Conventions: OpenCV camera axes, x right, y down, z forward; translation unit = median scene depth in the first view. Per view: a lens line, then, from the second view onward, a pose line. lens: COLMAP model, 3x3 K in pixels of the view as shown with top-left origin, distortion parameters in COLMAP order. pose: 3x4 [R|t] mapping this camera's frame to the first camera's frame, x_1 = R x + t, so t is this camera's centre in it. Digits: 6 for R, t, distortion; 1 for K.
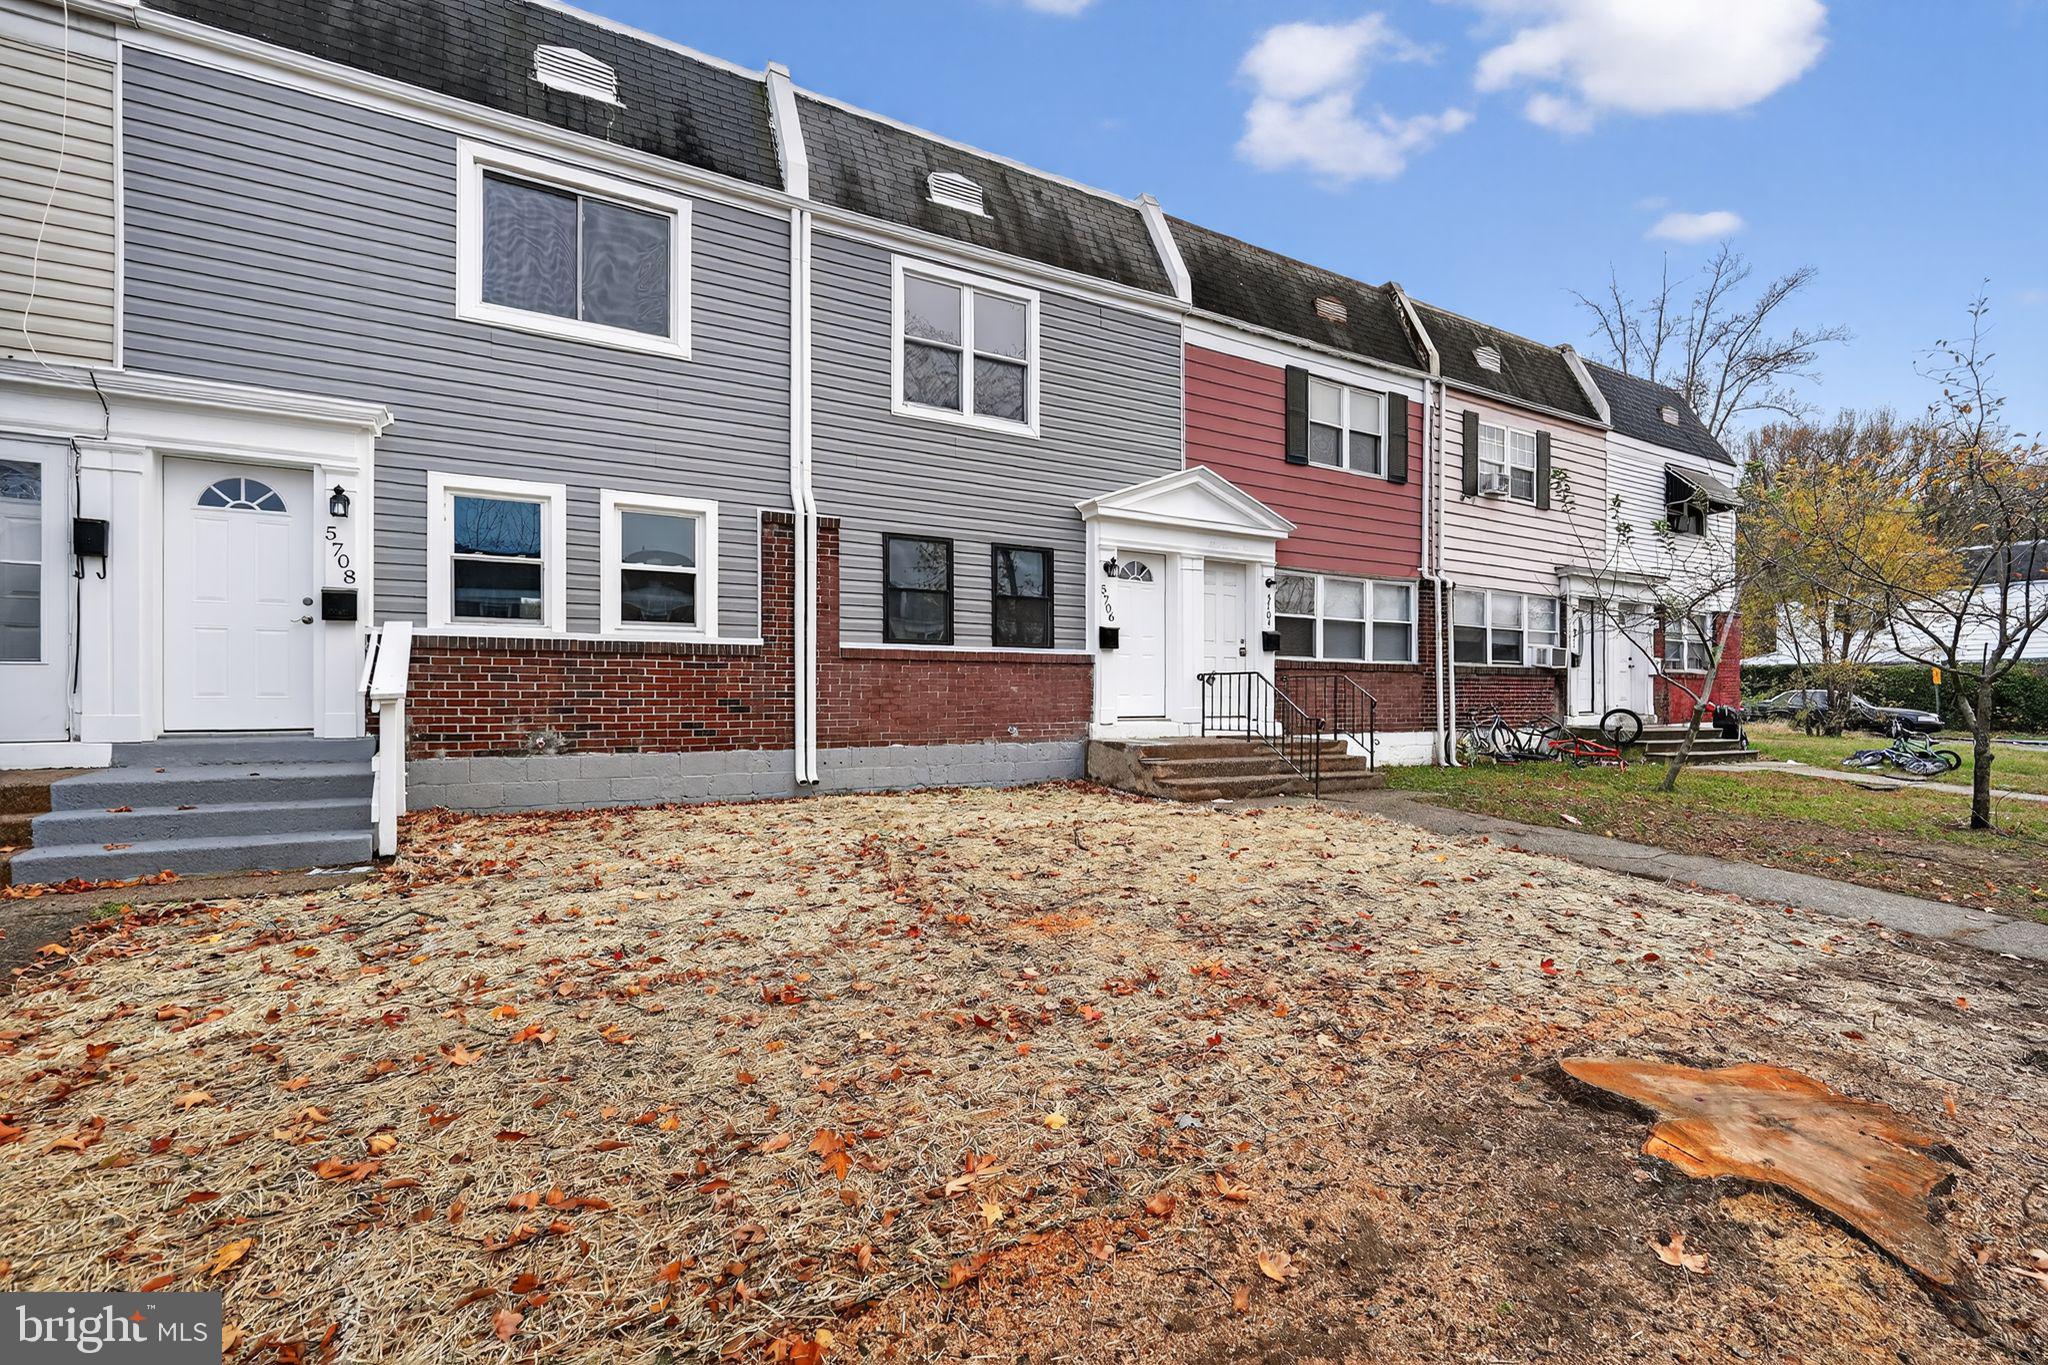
lens RADIAL K [[924.8, 0, 1028.7], [0, 924.8, 690.5], [0, 0, 1]] dist [-0.001591, 0.001730]
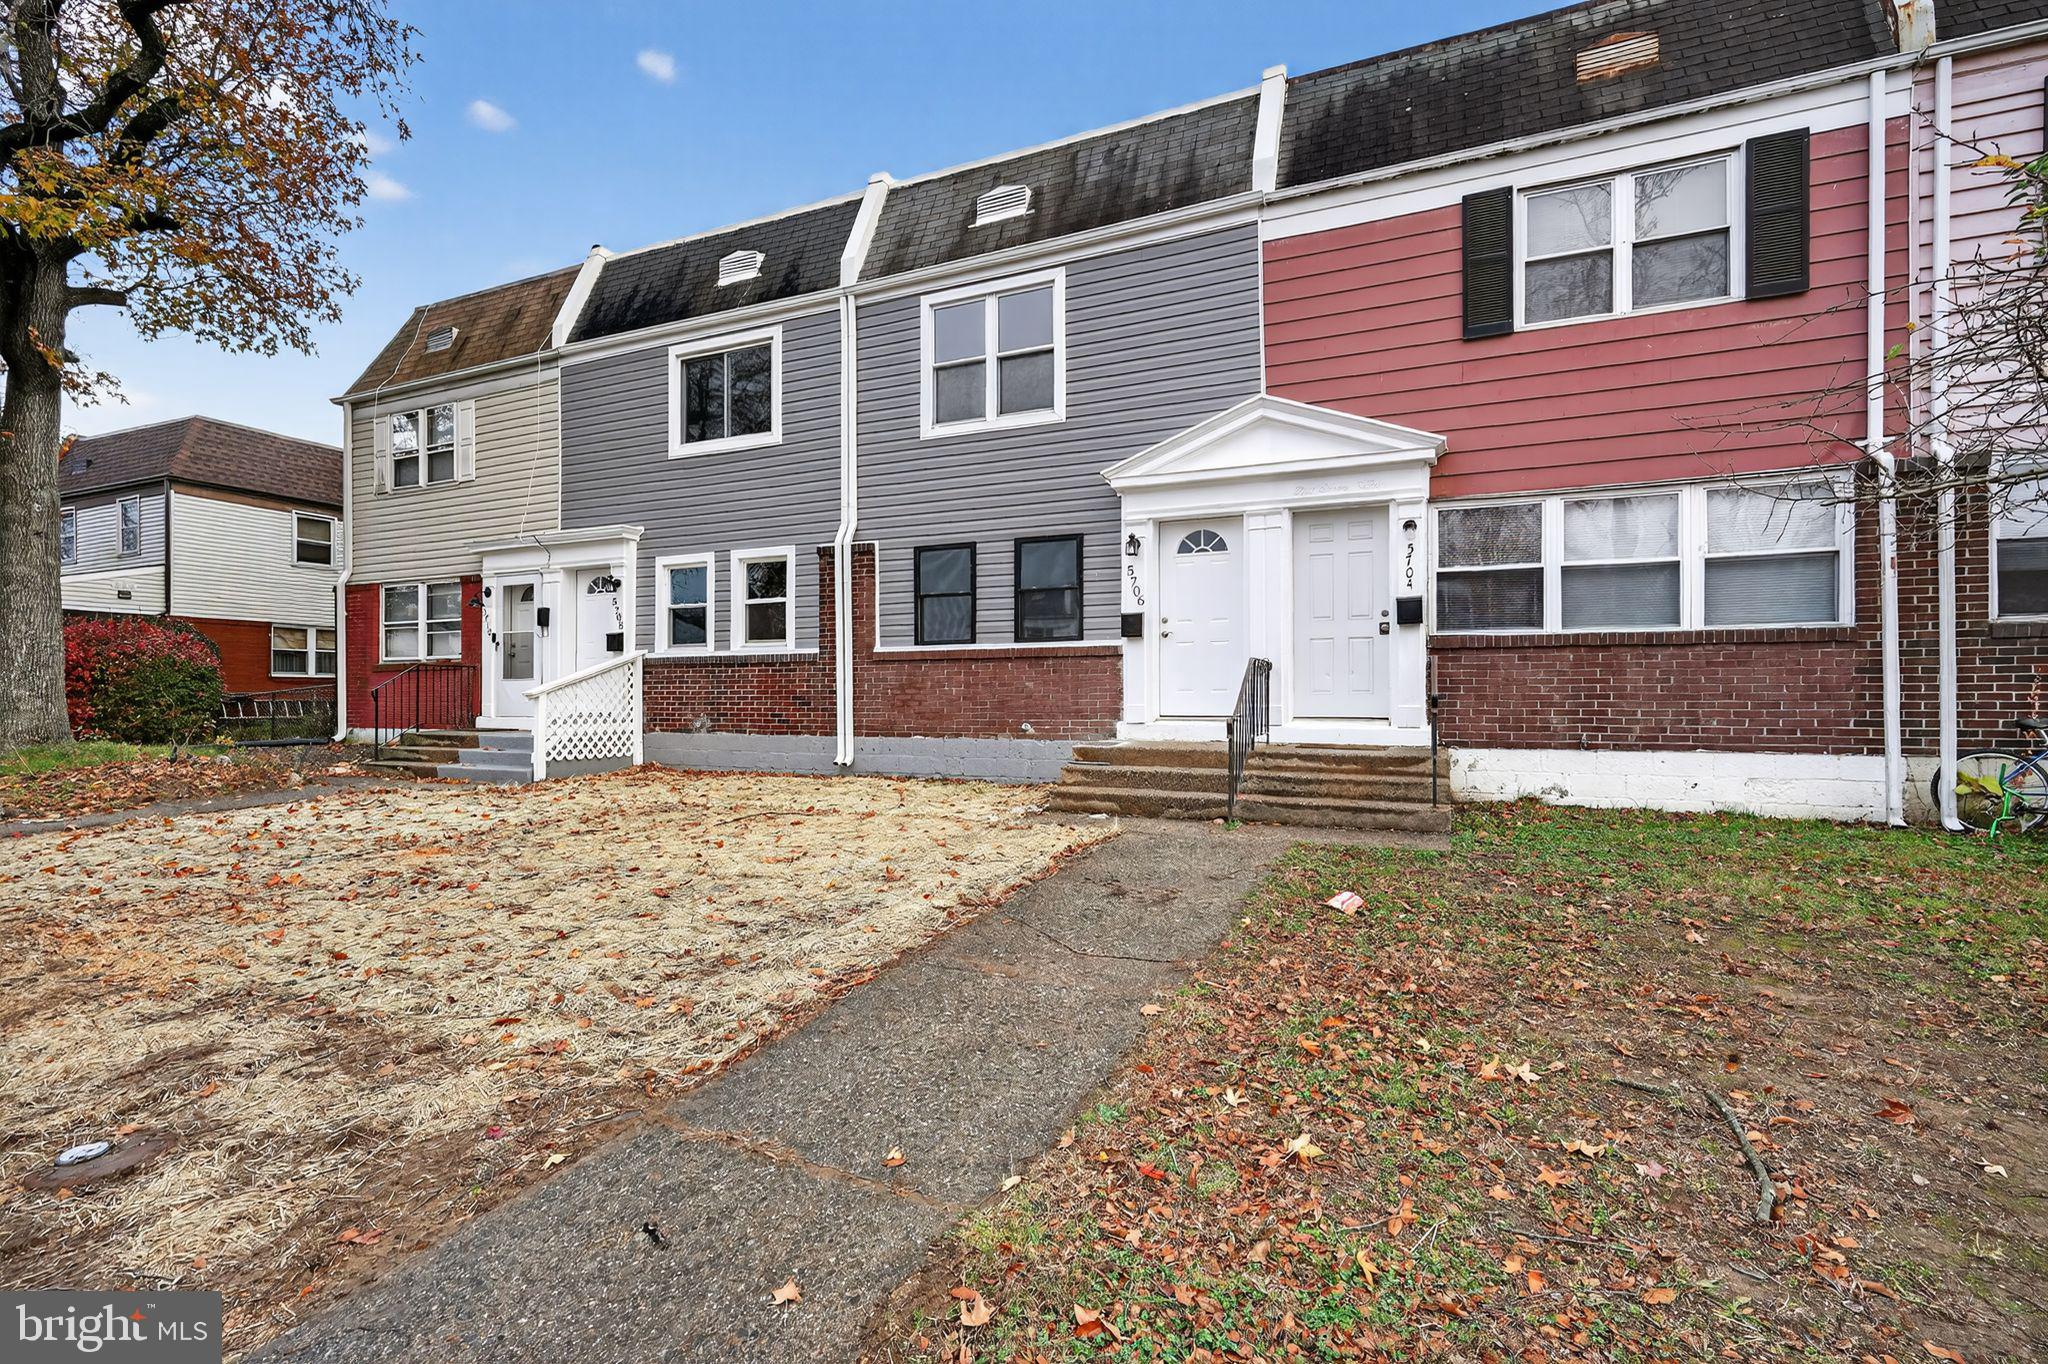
lens RADIAL K [[924.8, 0, 1027.4], [0, 924.8, 685.9], [0, 0, 1]] dist [-0.001591, 0.001730]
pose [[0.577745, -0.012587, -0.816120, 0.799034], [0.008301, 0.999920, -0.009545, 0.009198], [0.816175, -0.001260, 0.577803, 0.440545]]
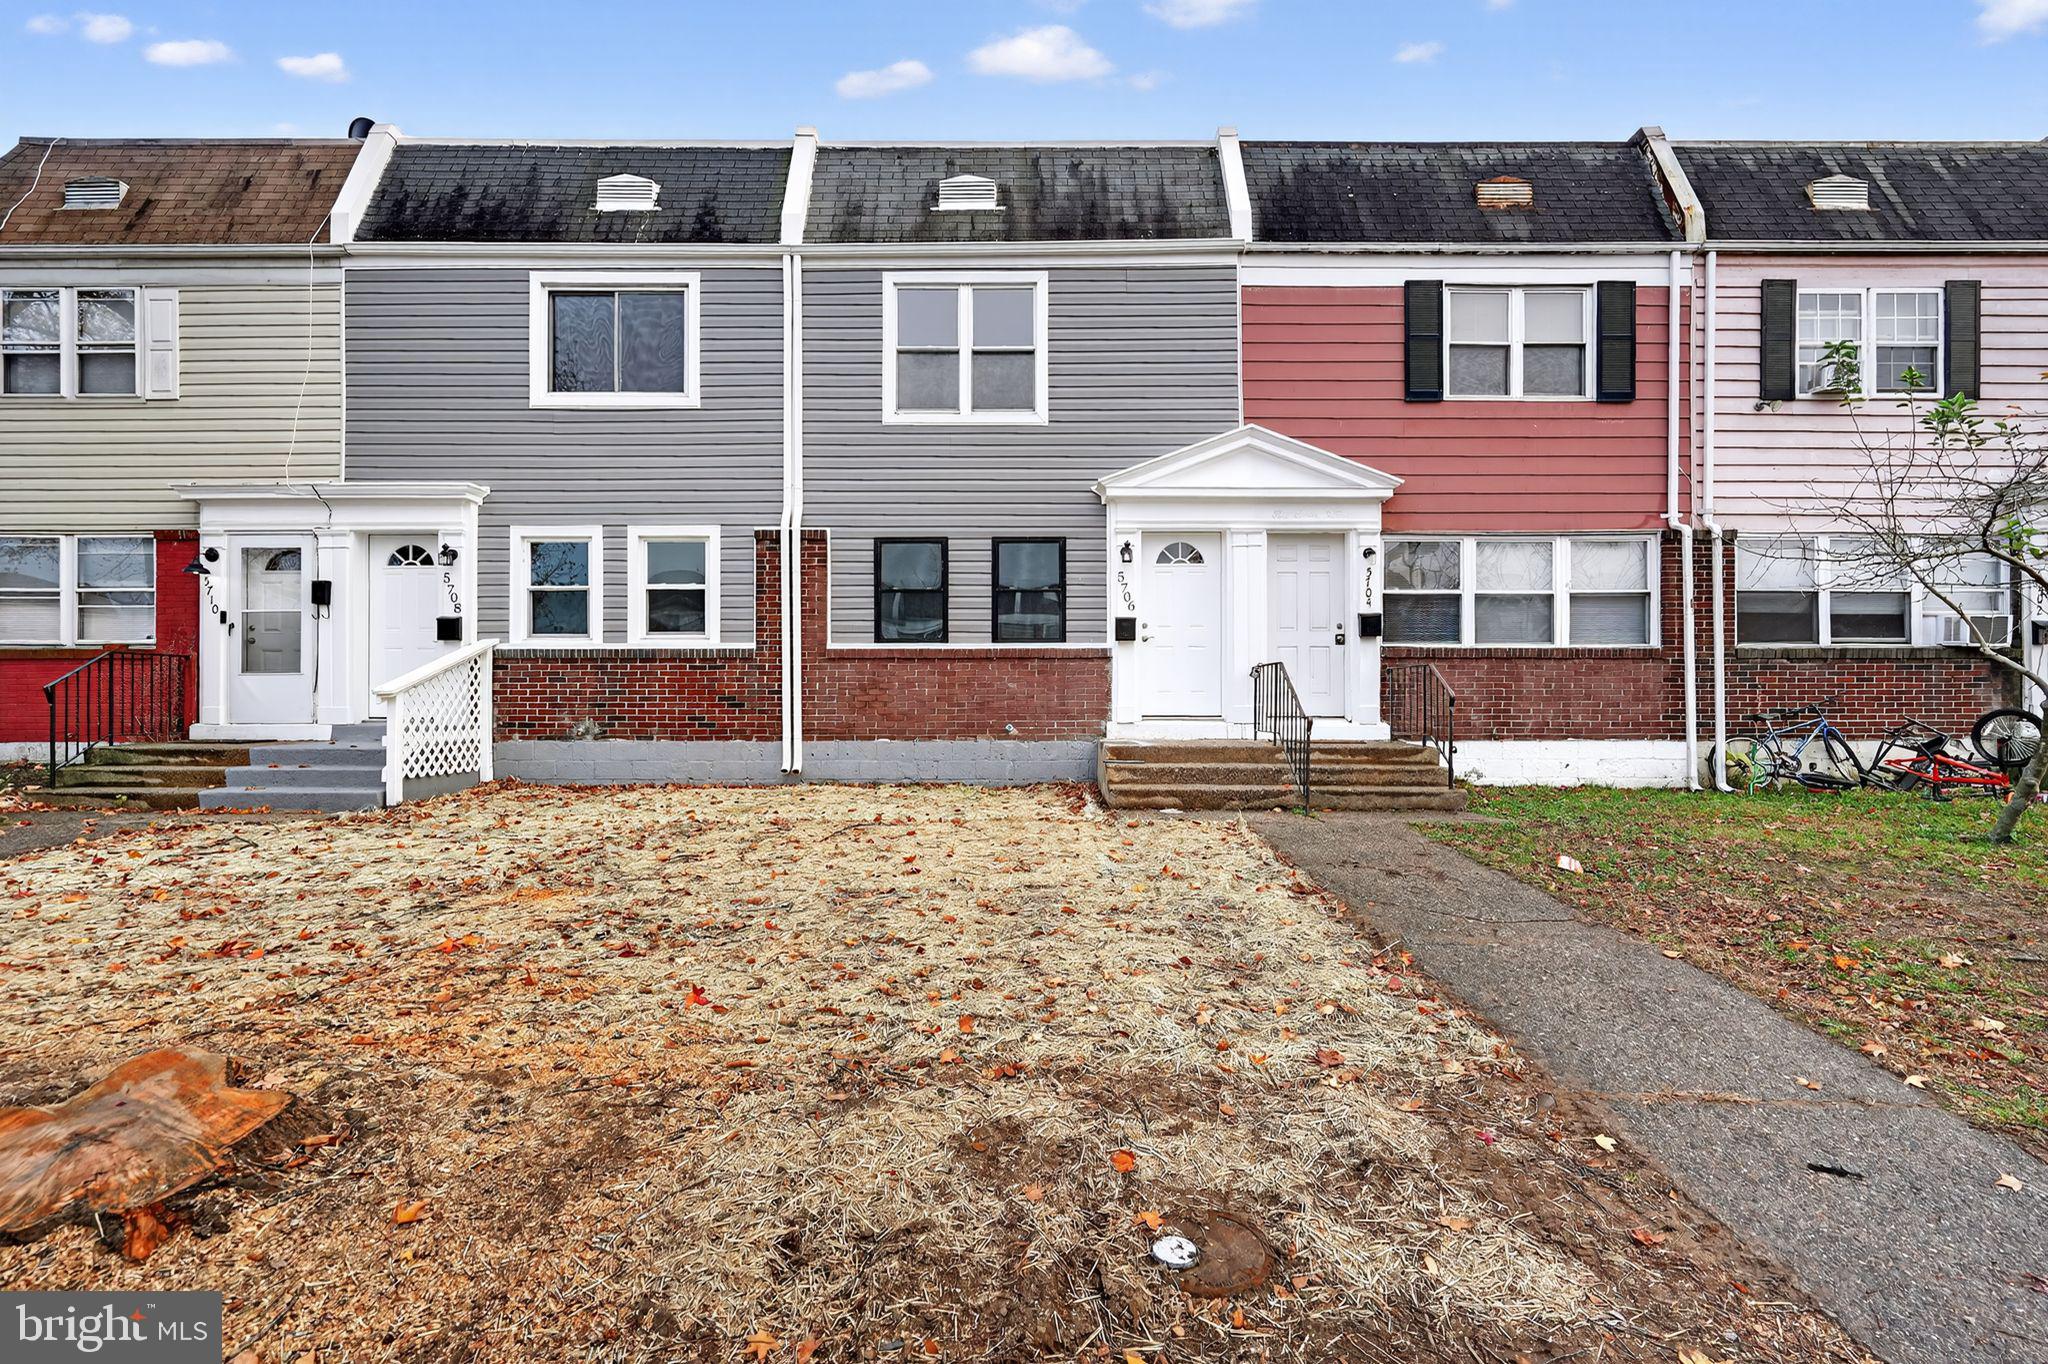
lens RADIAL K [[924.8, 0, 1027.7], [0, 924.8, 692.6], [0, 0, 1]] dist [-0.001591, 0.001730]
pose [[0.858885, -0.007021, -0.512121, 0.507183], [0.005571, 0.999975, -0.004367, 0.010358], [0.512139, 0.000898, 0.858902, 0.174511]]
